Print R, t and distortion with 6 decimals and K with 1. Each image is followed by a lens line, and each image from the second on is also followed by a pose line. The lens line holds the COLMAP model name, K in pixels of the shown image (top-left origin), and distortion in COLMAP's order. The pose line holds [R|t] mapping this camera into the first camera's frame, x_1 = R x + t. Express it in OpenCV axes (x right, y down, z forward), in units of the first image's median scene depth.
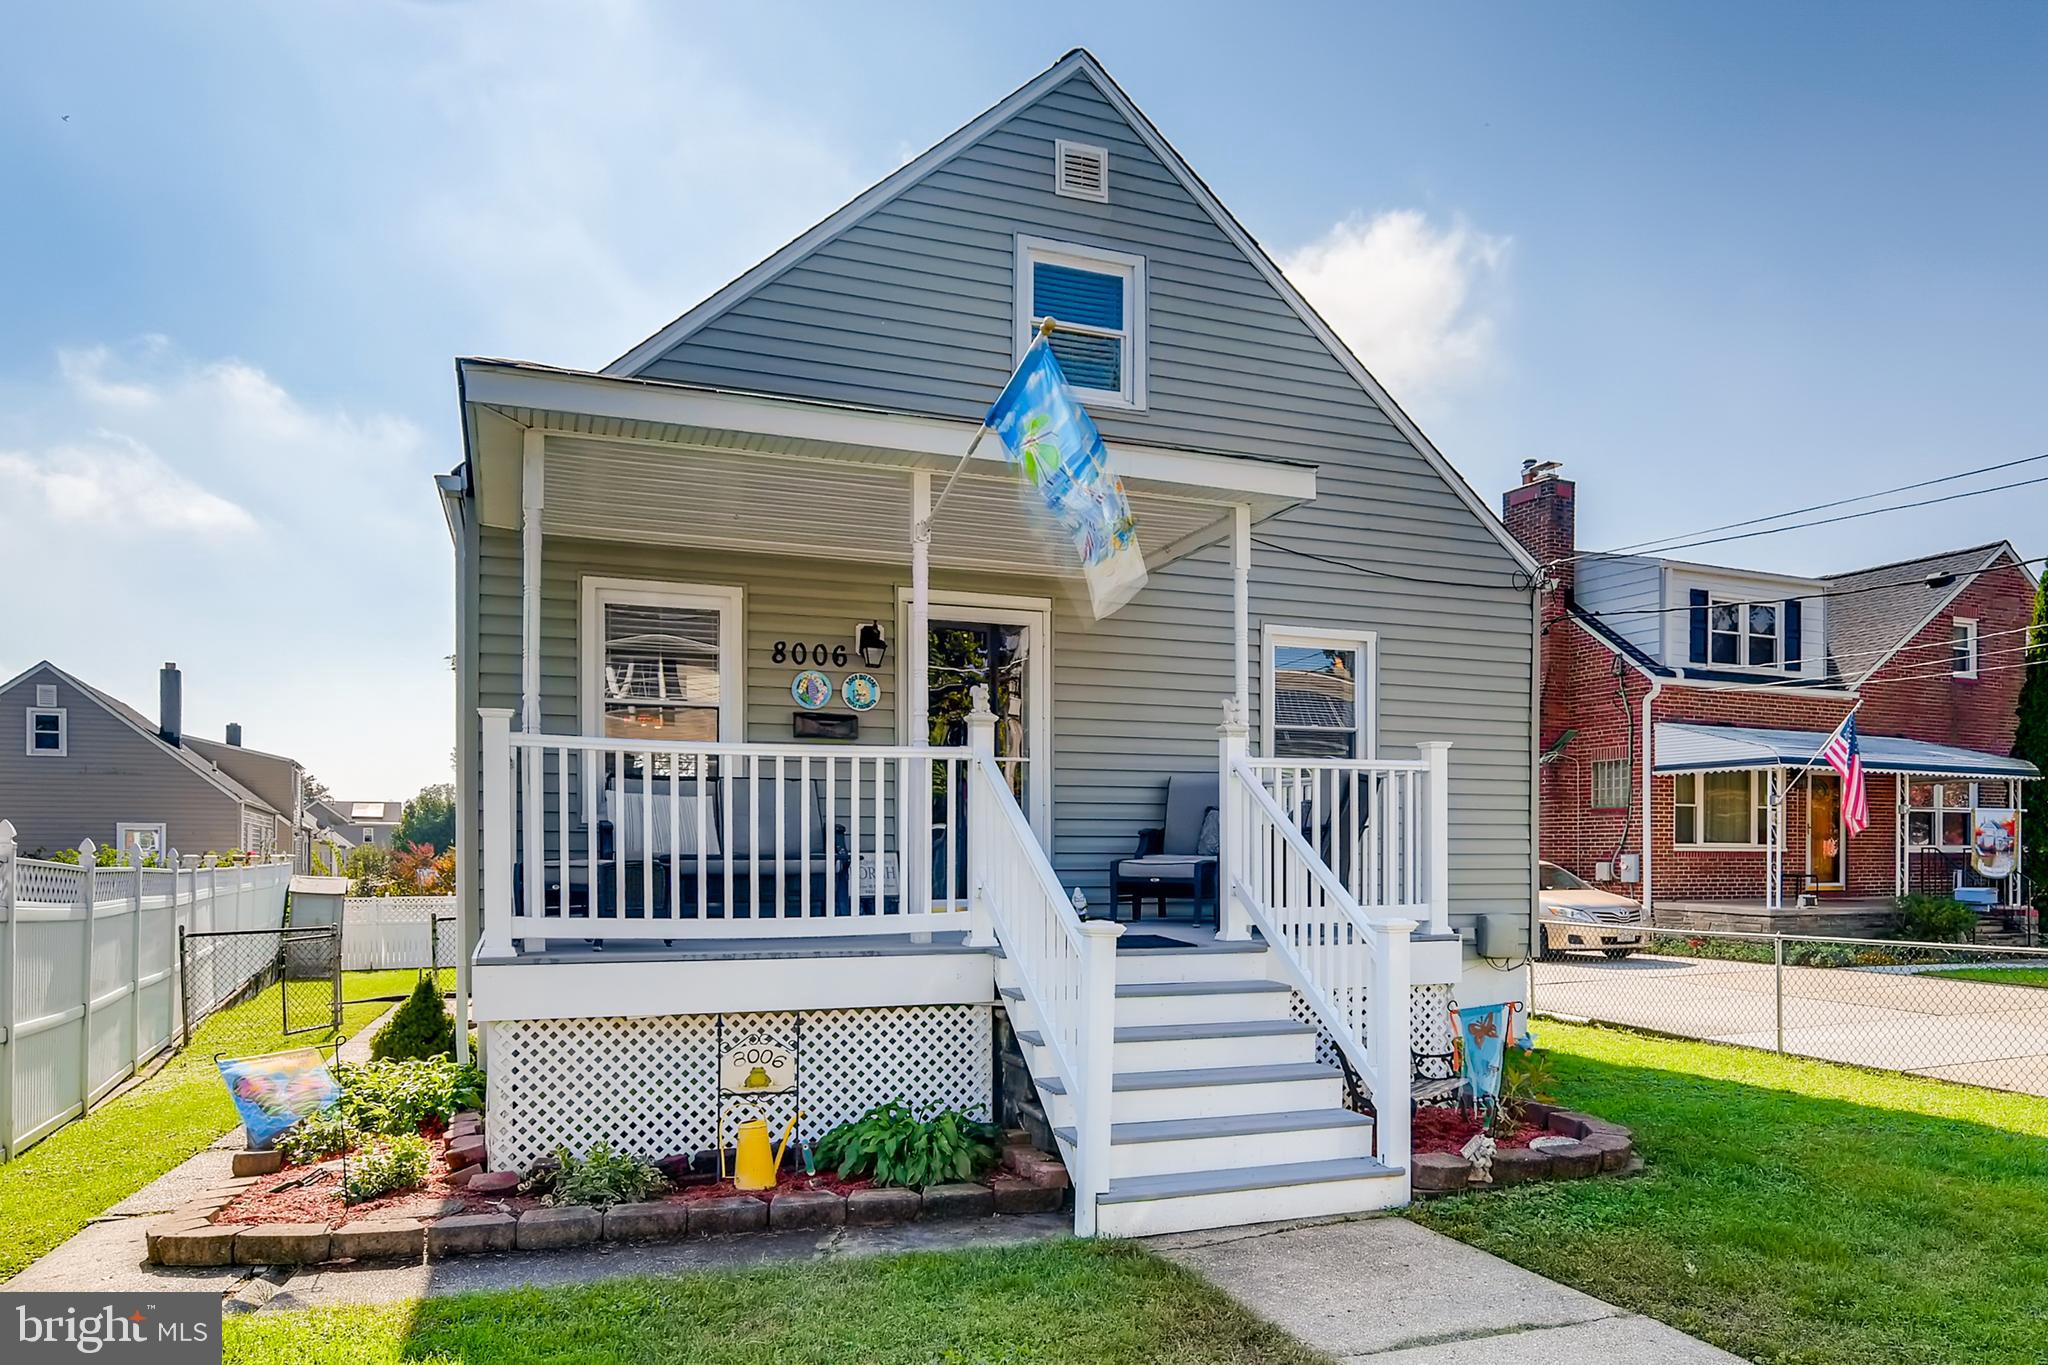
lens RADIAL K [[1361.8, 0, 1108.0], [0, 1361.8, 850.6], [0, 0, 1]] dist [0.004577, 0.001182]
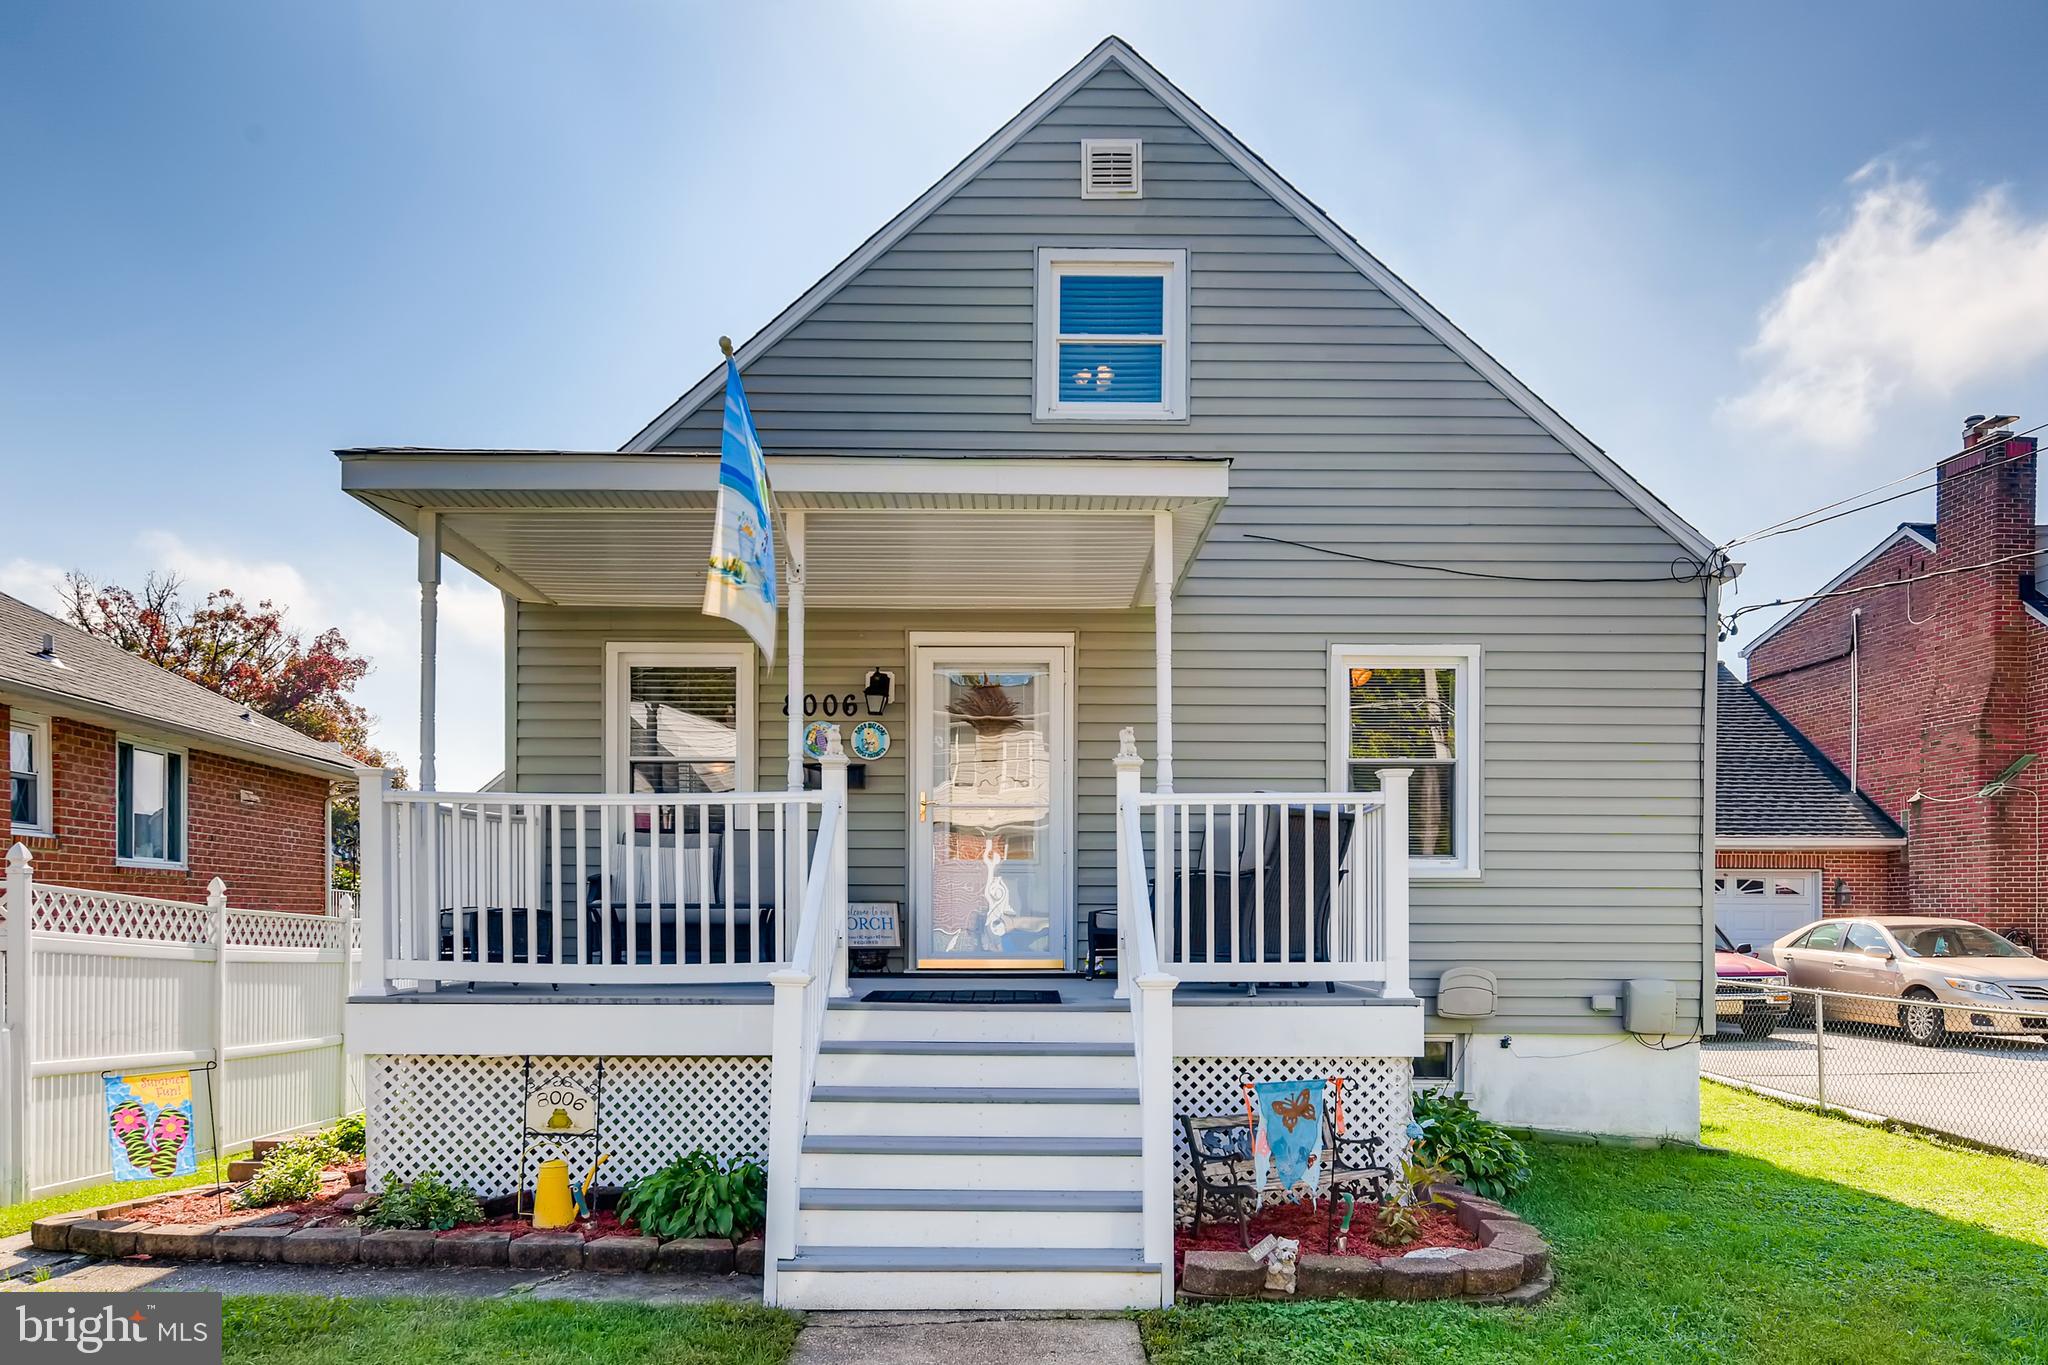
lens RADIAL K [[1411.3, 0, 1046.3], [0, 1411.3, 909.2], [0, 0, 1]] dist [0.011721, -0.002790]
pose [[0.931512, -0.000047, -0.363710, 0.329819], [-0.000629, 0.999998, -0.001740, 0.007435], [0.363710, 0.001850, 0.931511, 0.101081]]
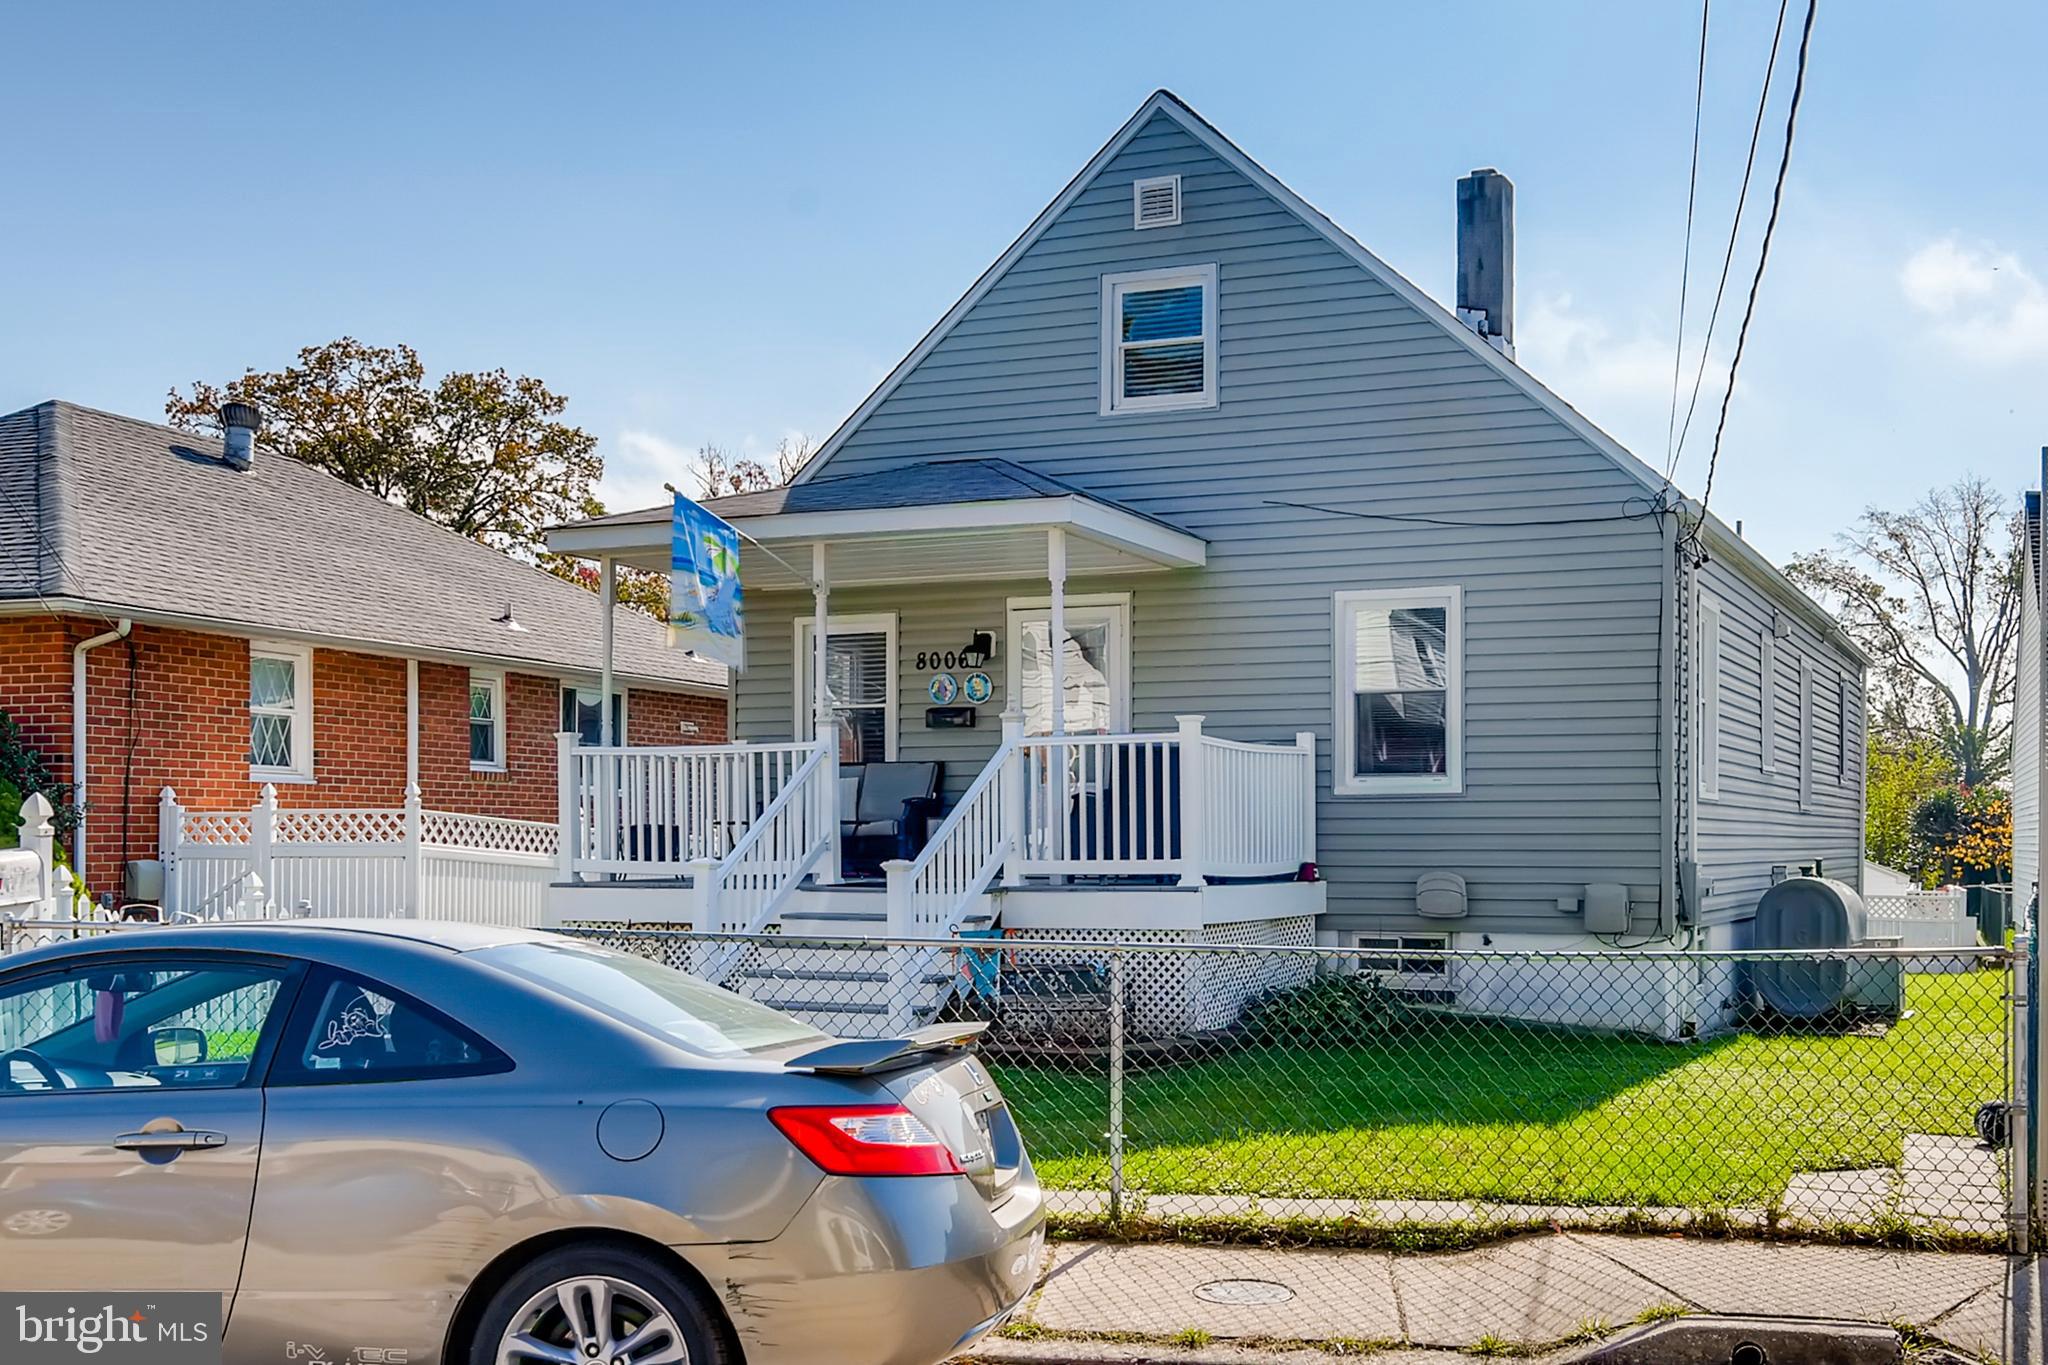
lens RADIAL K [[2067.6, 0, 1213.3], [0, 2067.6, 798.6], [0, 0, 1]] dist [0.042389, 0.000000]
pose [[0.729881, -0.016324, -0.683380, 1.316511], [0.003707, 0.999795, -0.019923, 0.021034], [0.683564, 0.012008, 0.729791, -0.216918]]
